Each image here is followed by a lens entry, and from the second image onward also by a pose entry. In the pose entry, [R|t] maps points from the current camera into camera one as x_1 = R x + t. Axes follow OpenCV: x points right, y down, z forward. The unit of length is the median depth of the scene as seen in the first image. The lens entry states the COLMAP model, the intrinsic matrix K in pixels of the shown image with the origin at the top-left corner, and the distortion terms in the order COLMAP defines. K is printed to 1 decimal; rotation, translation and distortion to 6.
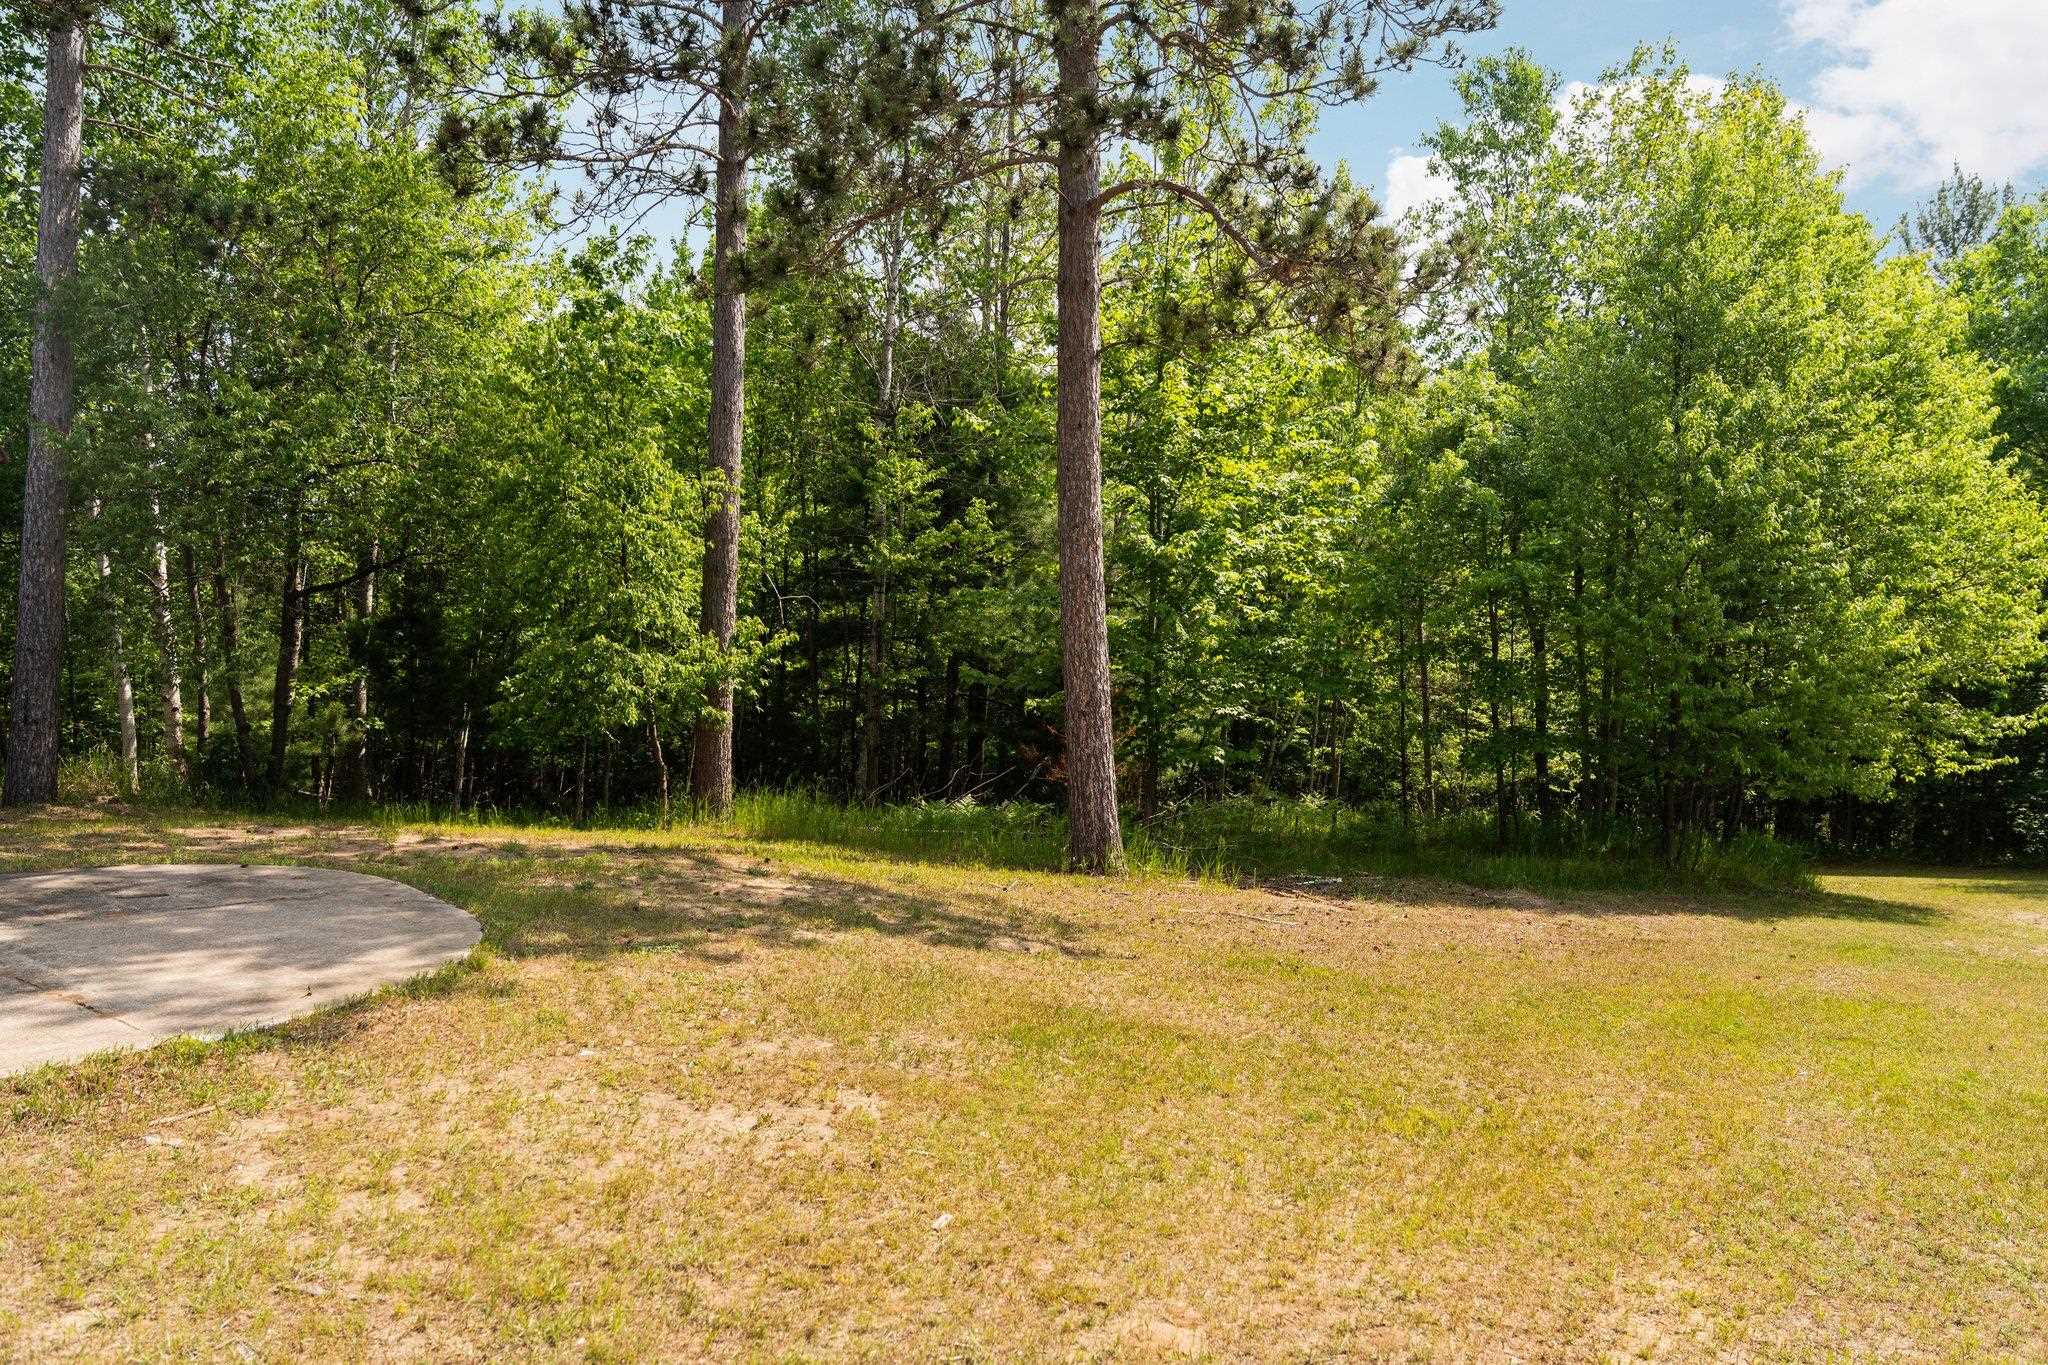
lens RADIAL K [[1378.3, 0, 1019.4], [0, 1378.3, 692.0], [0, 0, 1]] dist [0.004847, -0.016102]
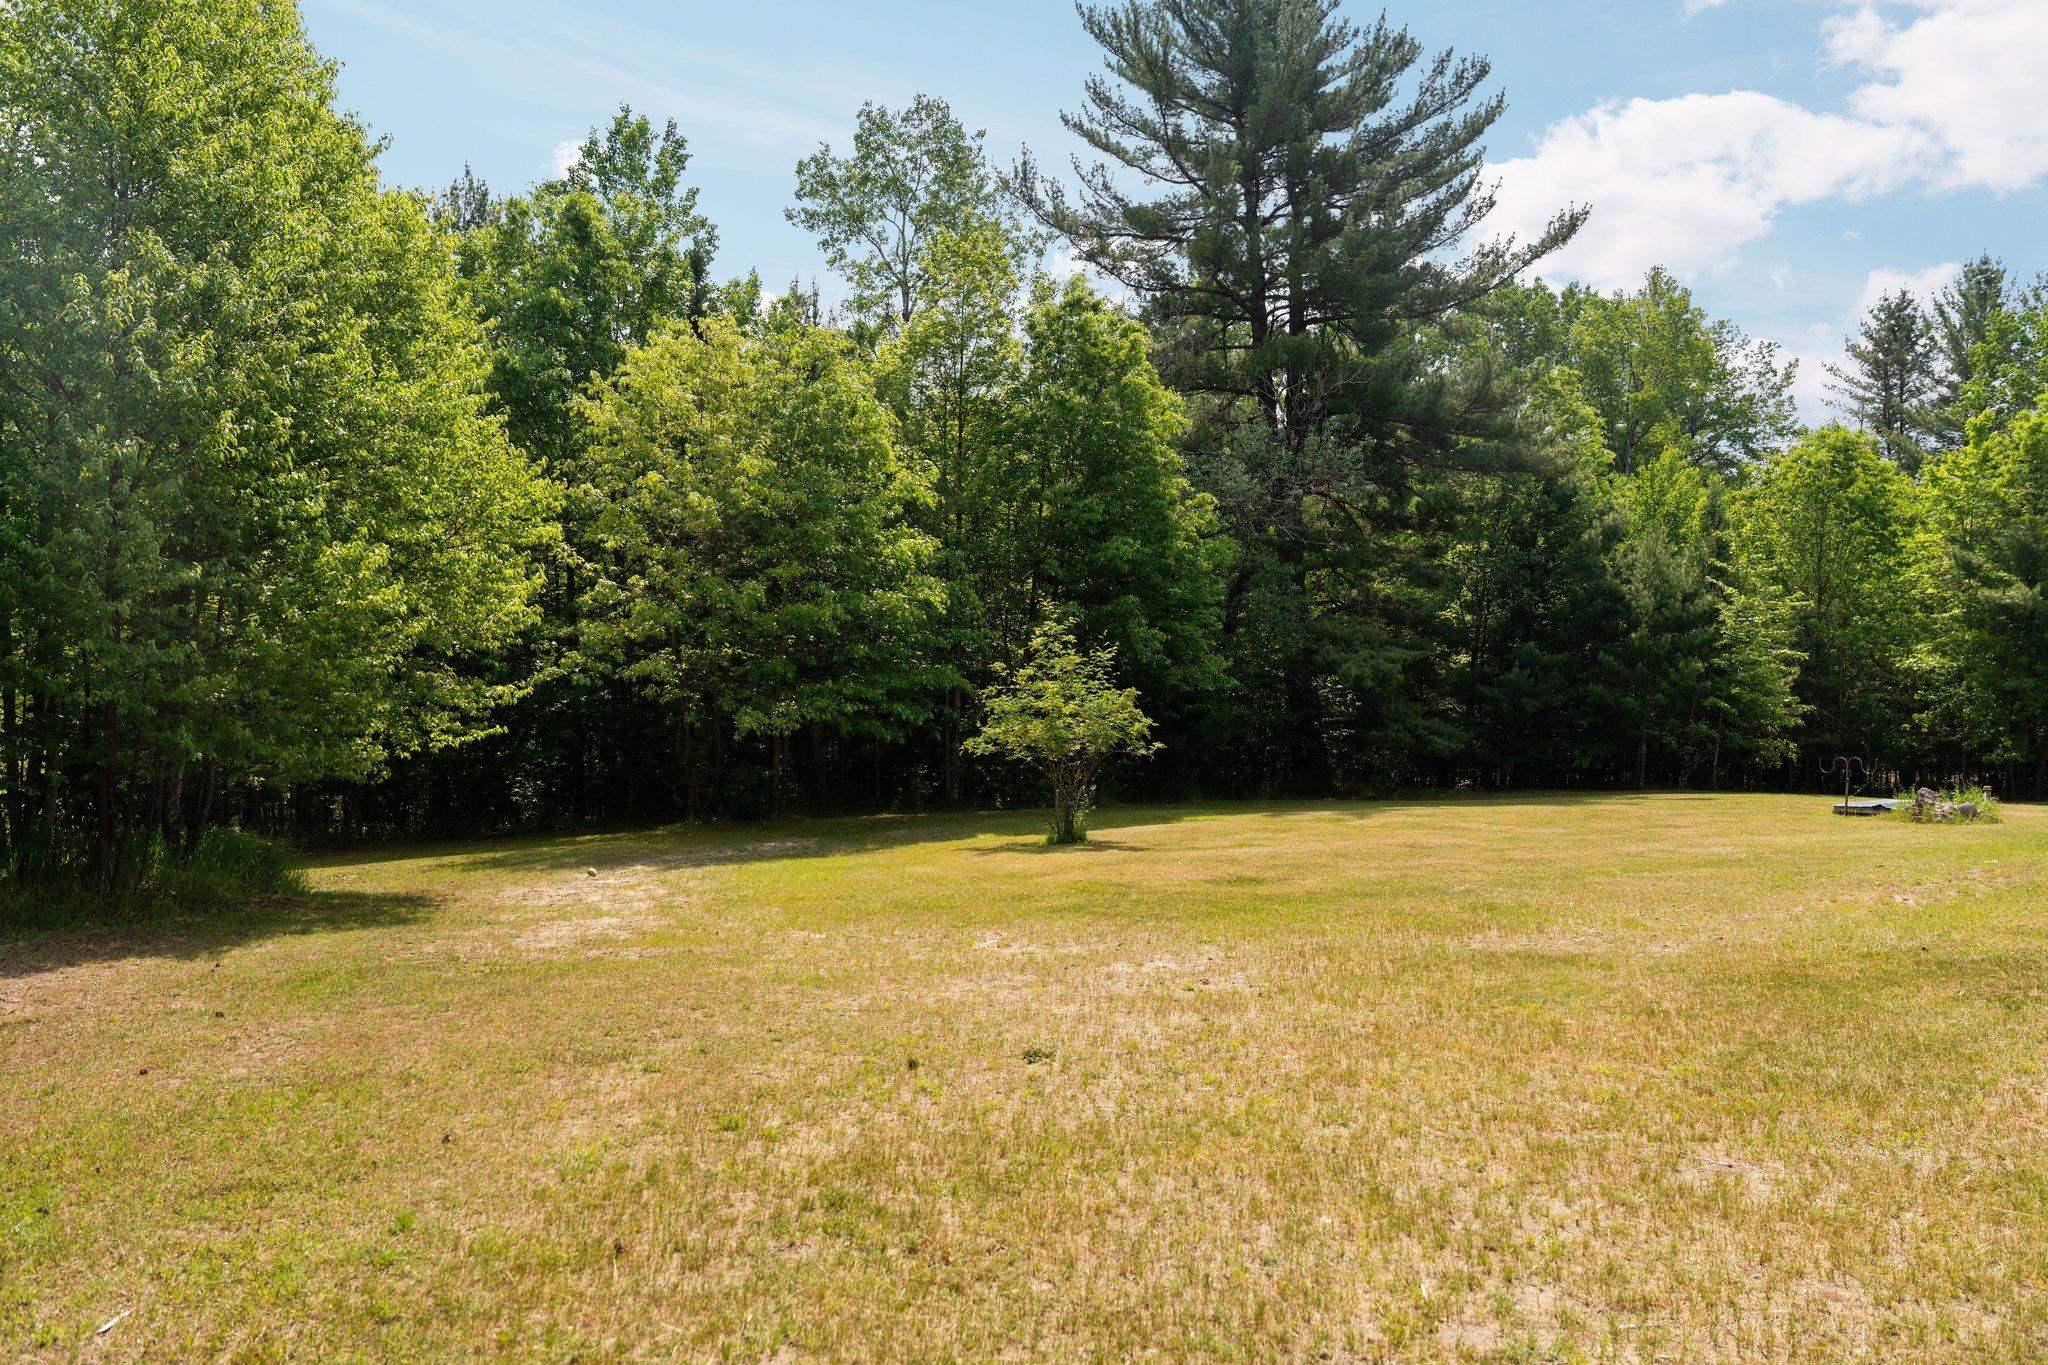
lens RADIAL K [[1378.3, 0, 1022.7], [0, 1378.3, 682.6], [0, 0, 1]] dist [0.004847, -0.016102]
pose [[0.561205, -0.006138, 0.827654, 0.141705], [0.000183, 0.999973, 0.007292, 0.009746], [-0.827677, -0.003940, 0.561191, 0.175747]]
